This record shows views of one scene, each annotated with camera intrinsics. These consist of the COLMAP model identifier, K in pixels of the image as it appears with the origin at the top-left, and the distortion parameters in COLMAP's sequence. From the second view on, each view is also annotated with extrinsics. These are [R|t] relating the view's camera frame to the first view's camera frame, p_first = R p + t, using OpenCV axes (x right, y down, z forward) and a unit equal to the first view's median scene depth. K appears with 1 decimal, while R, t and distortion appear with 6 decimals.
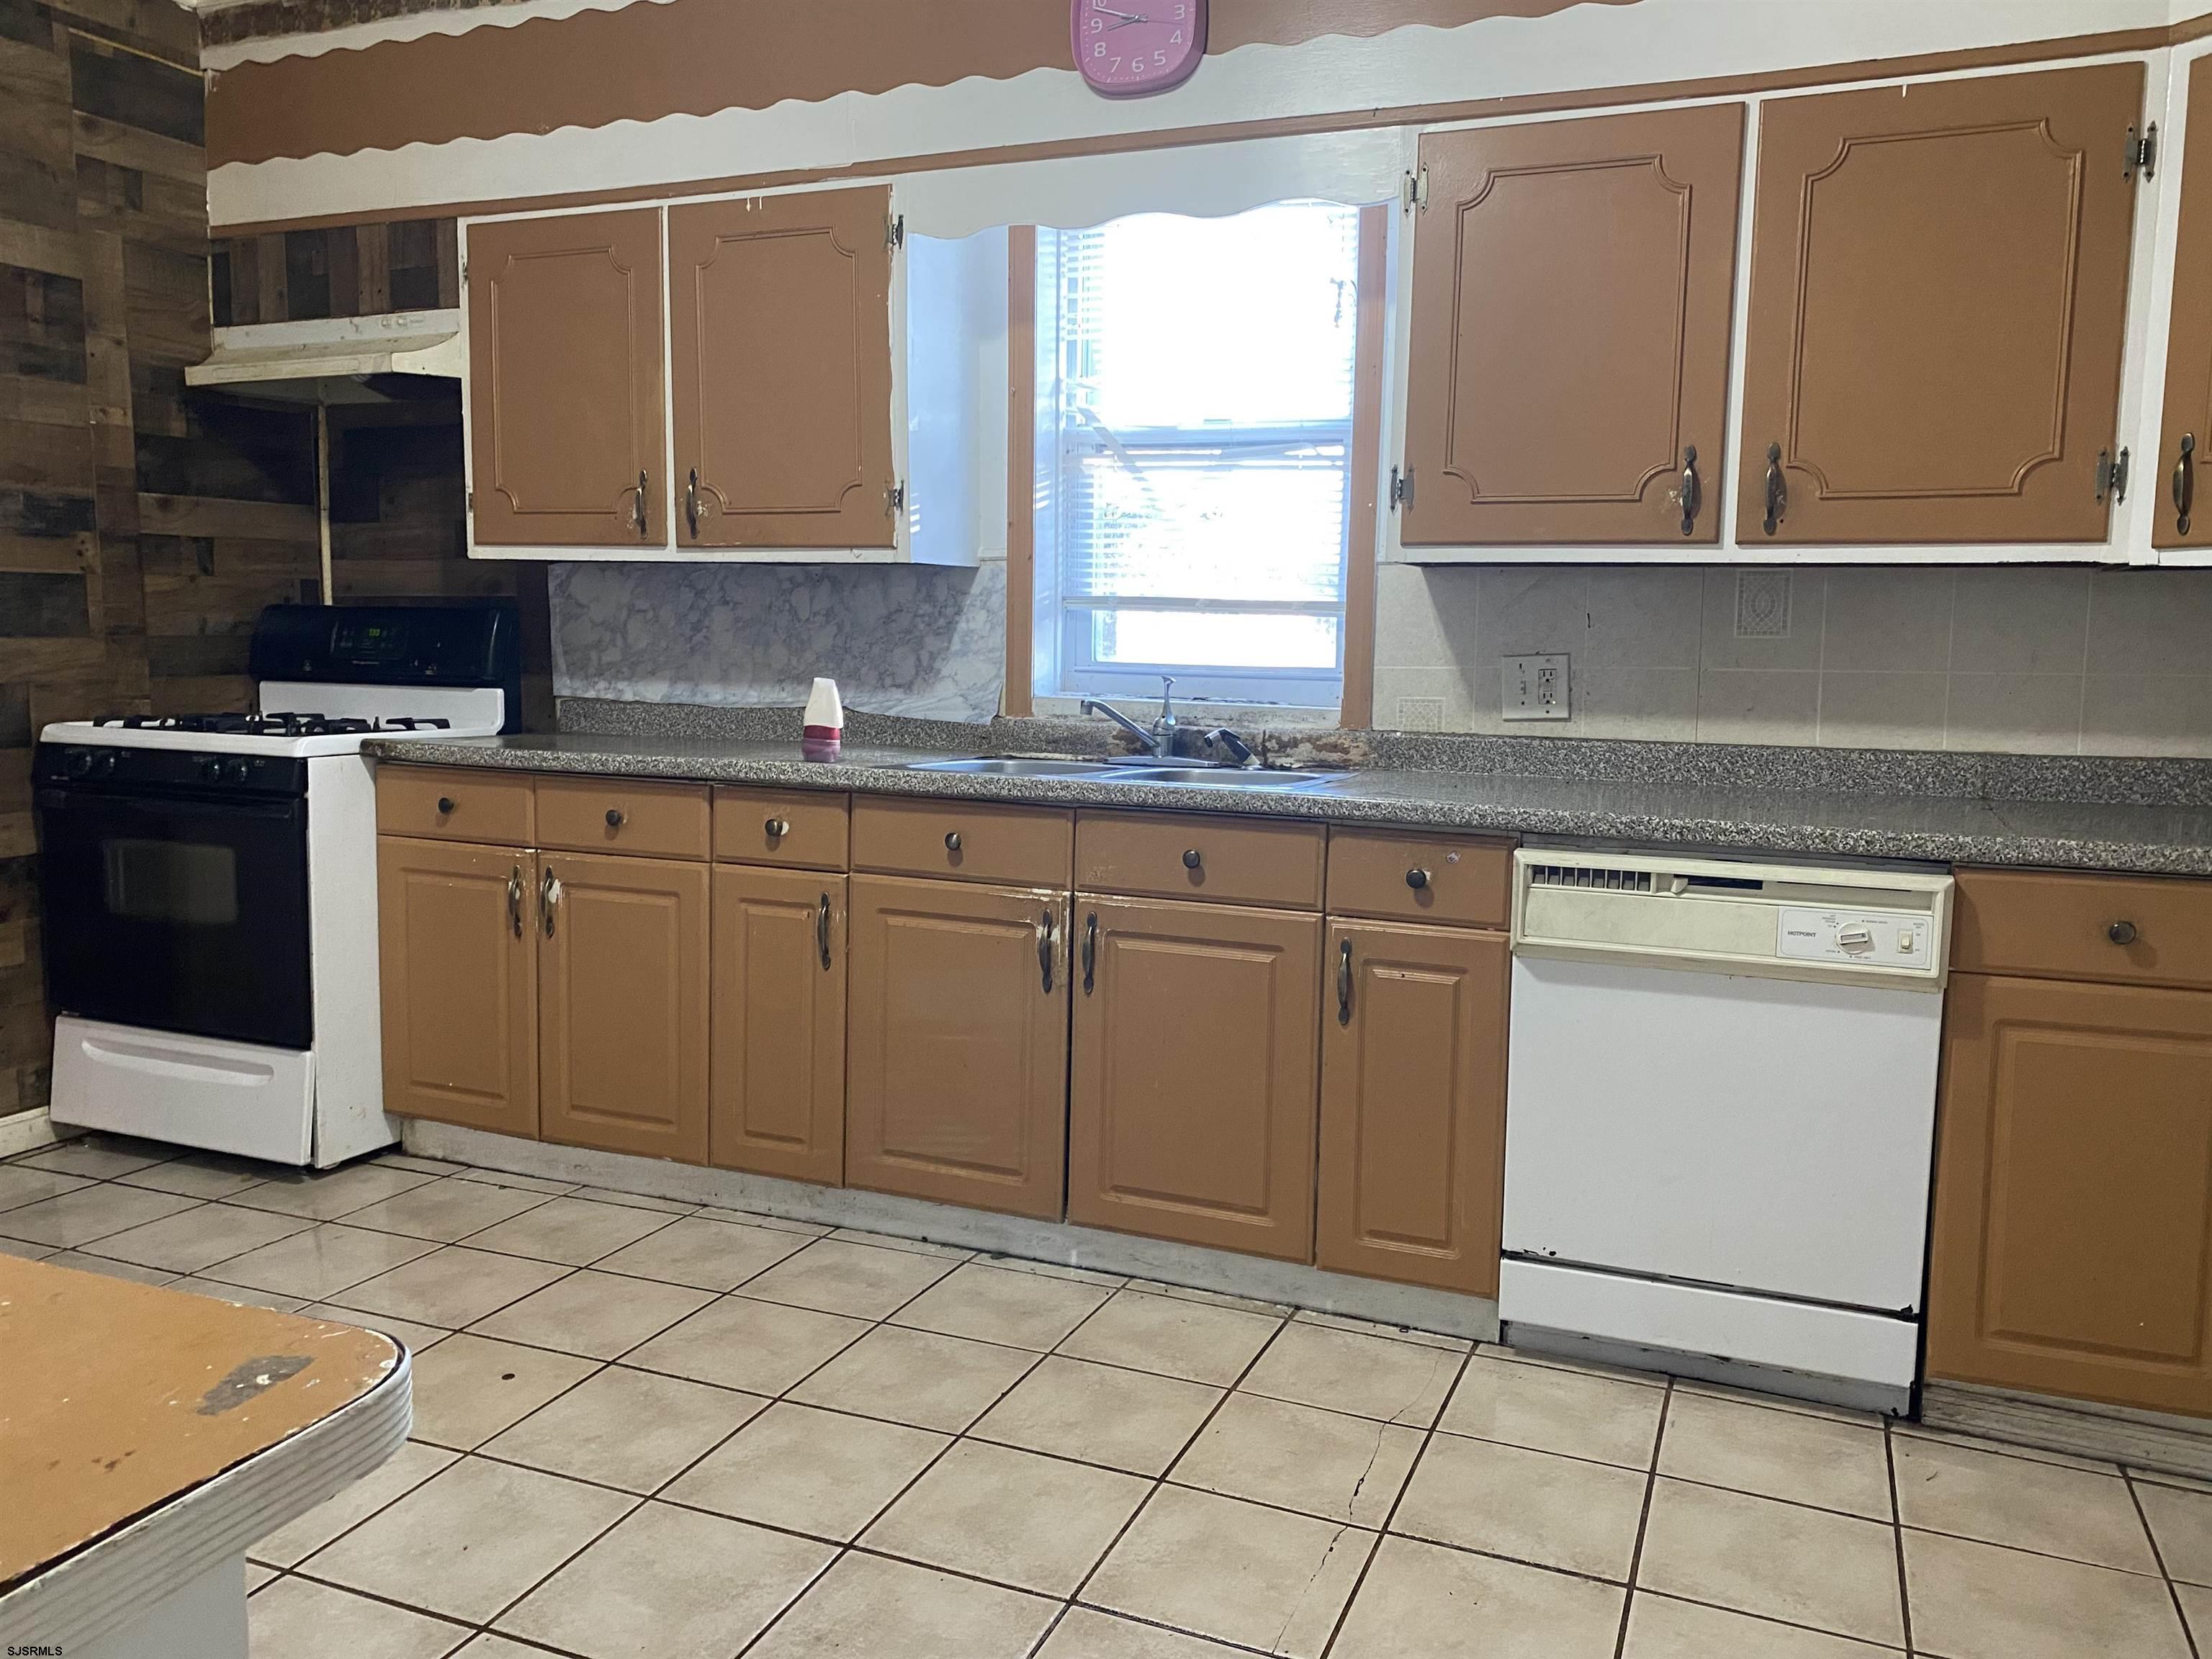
lens RADIAL K [[1676.8, 0, 1090.1], [0, 1676.8, 826.0], [0, 0, 1]] dist [0.048633, -0.054052]
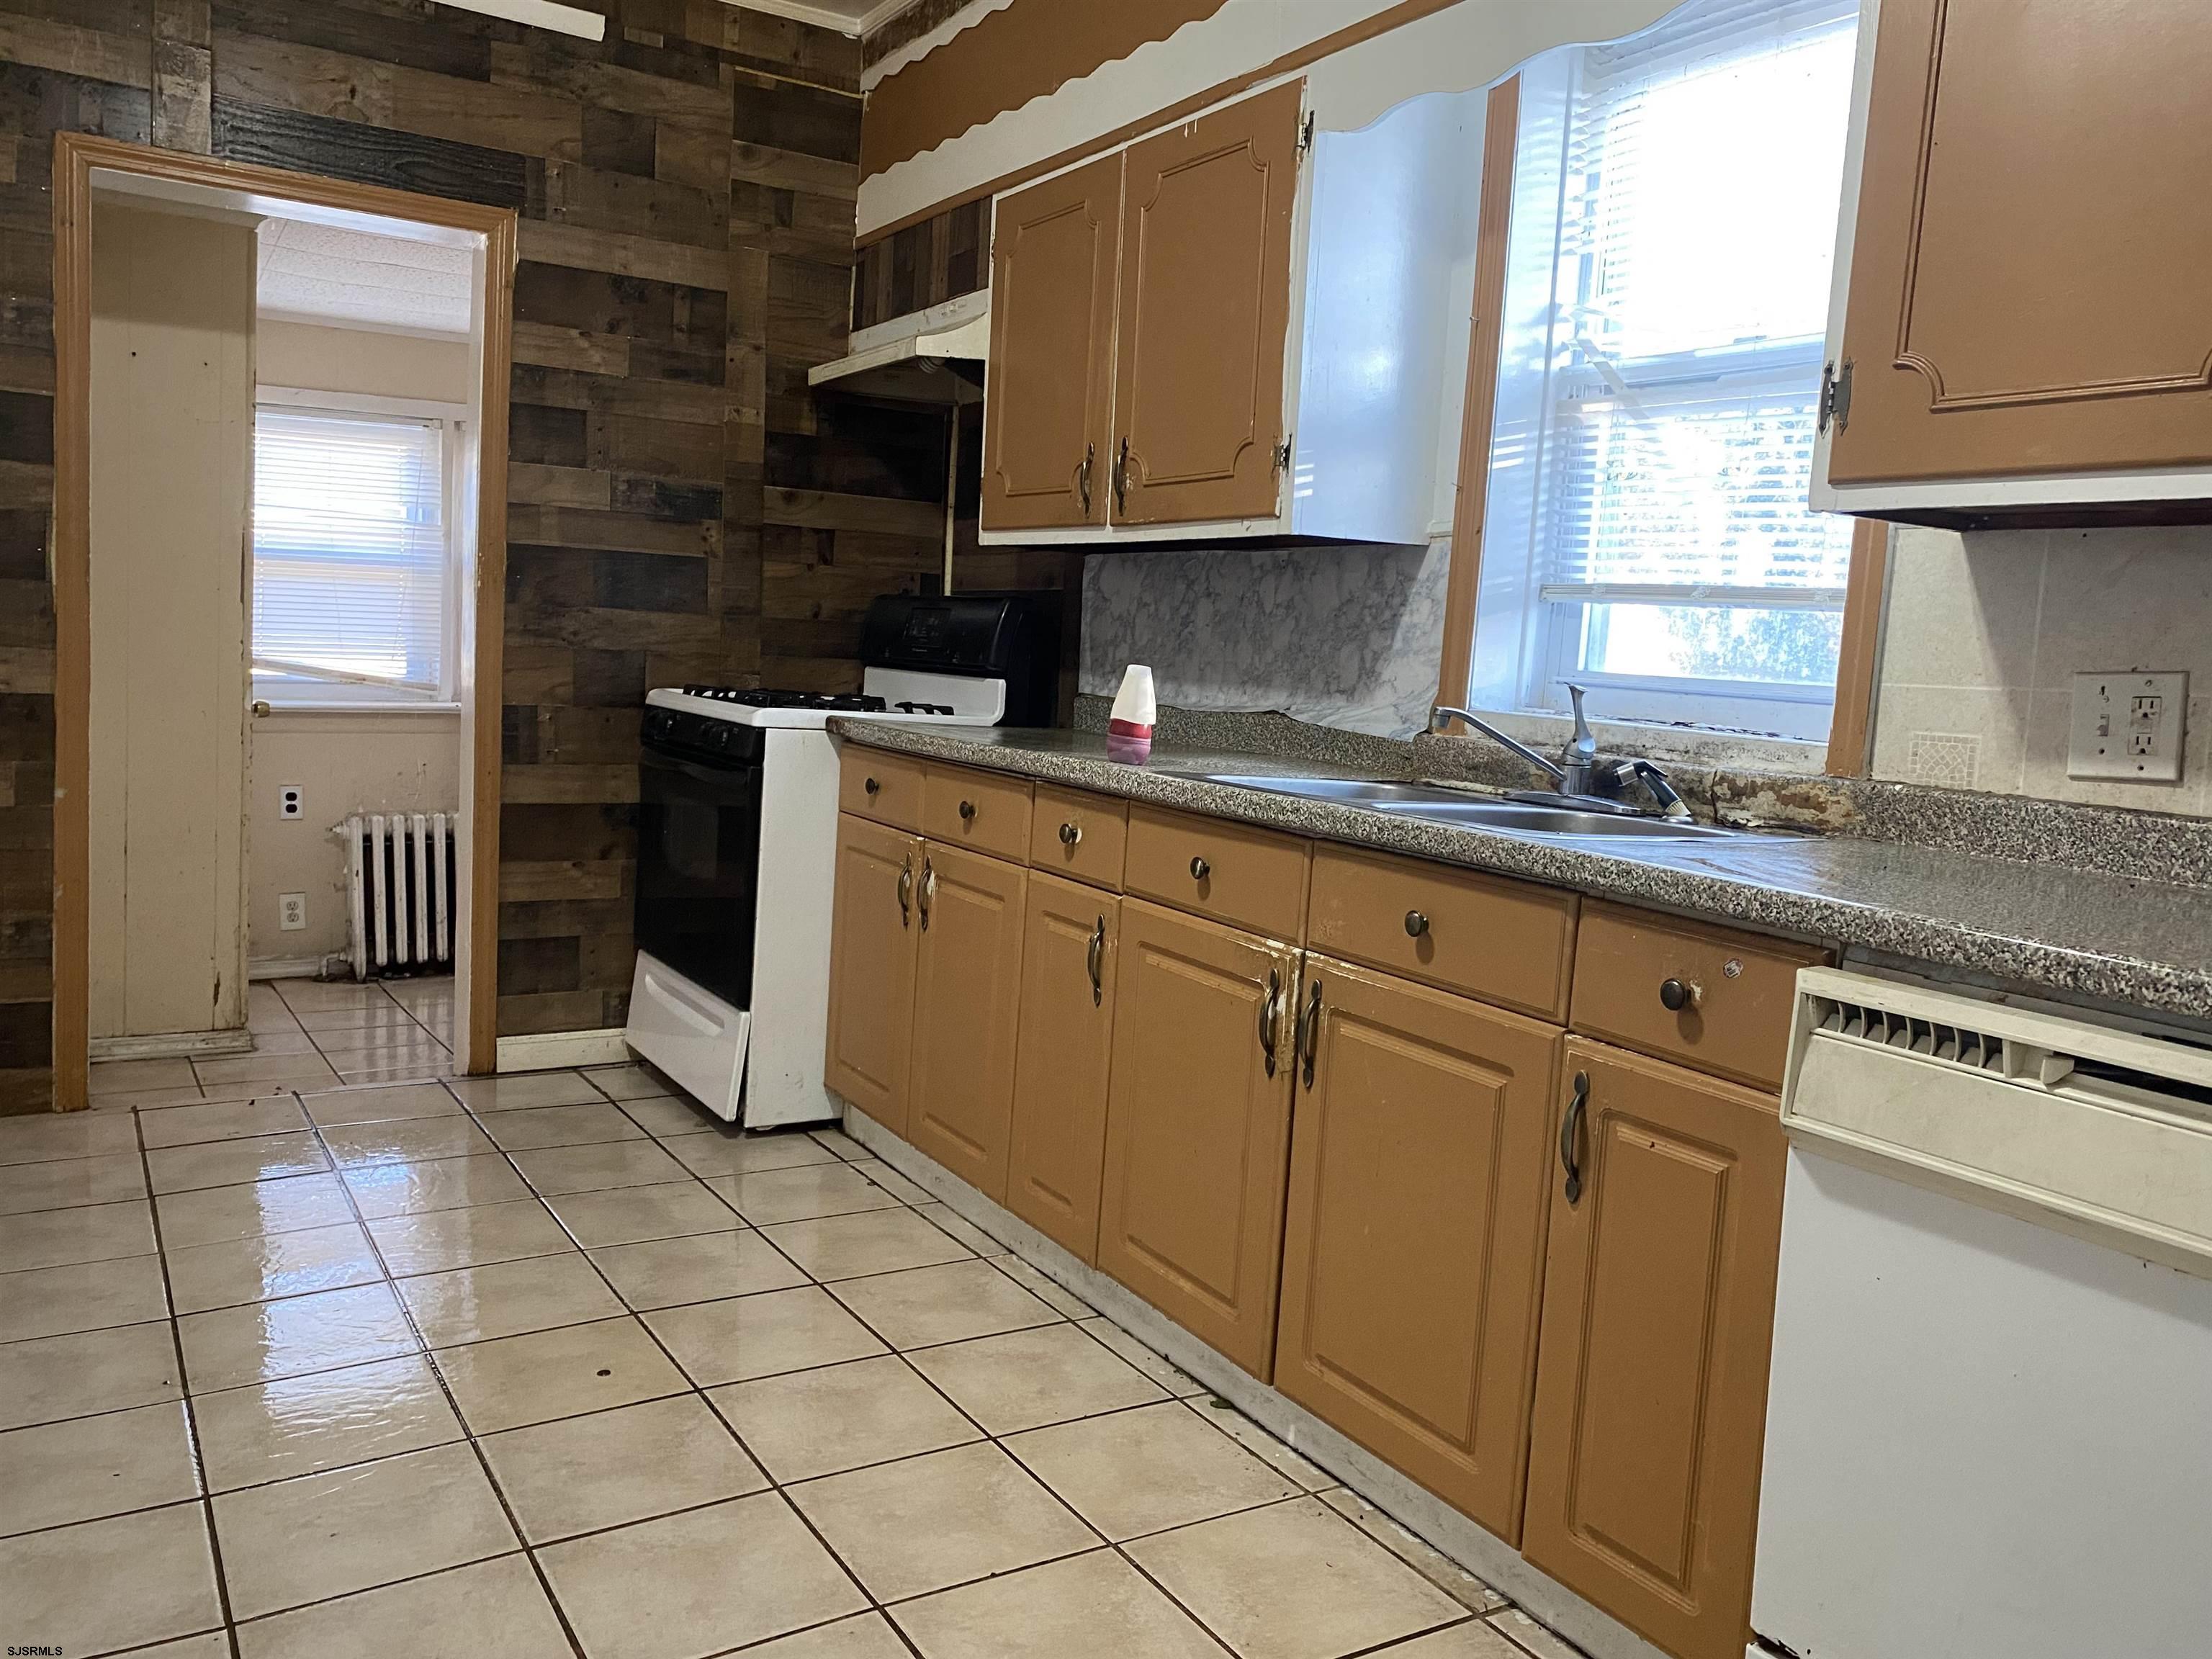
lens RADIAL K [[1676.8, 0, 1100.5], [0, 1676.8, 823.4], [0, 0, 1]] dist [0.048633, -0.054052]
pose [[0.816588, 0.093269, -0.569636, 0.299726], [-0.112515, 0.993649, 0.001402, -0.007273], [0.566149, 0.062948, 0.821896, 0.284375]]
